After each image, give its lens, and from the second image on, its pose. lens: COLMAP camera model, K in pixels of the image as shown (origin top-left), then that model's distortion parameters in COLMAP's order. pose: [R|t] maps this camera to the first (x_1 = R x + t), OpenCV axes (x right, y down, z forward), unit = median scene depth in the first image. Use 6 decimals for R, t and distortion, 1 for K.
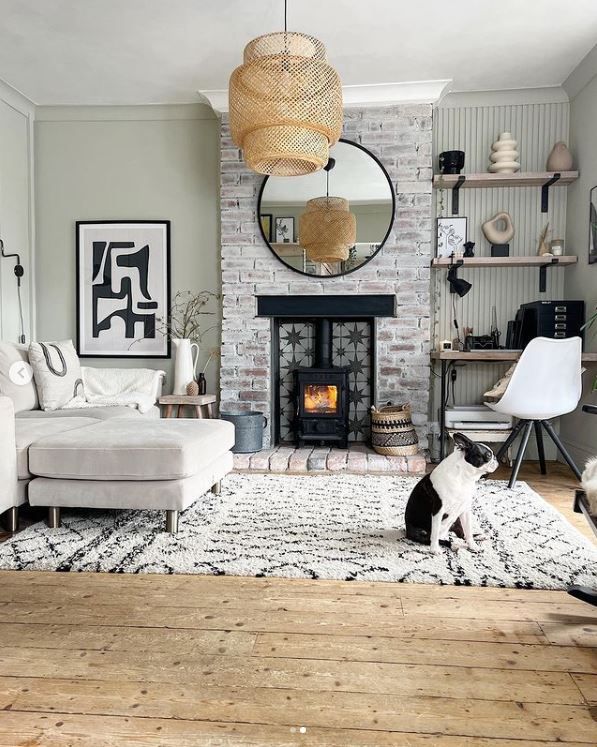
lens RADIAL K [[602.1, 0, 298.5], [0, 602.1, 373.5], [0, 0, 1]] dist [0.051955, -0.062363]
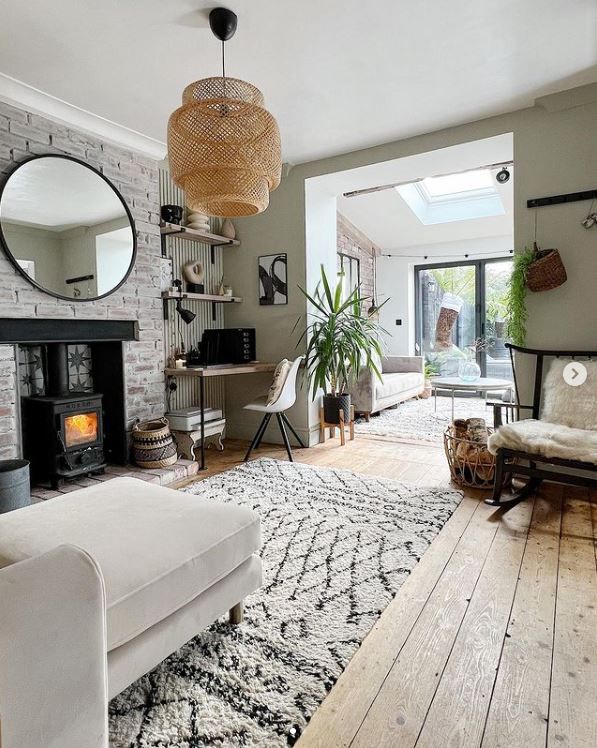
lens RADIAL K [[442.9, 0, 298.5], [0, 442.9, 342.4], [0, 0, 1]] dist [0.004464, -0.000304]
pose [[0.453971, -0.027661, 0.890587, -0.427861], [0.064383, 0.997924, -0.001824, -0.070577], [-0.888688, 0.058167, 0.454809, 0.374859]]
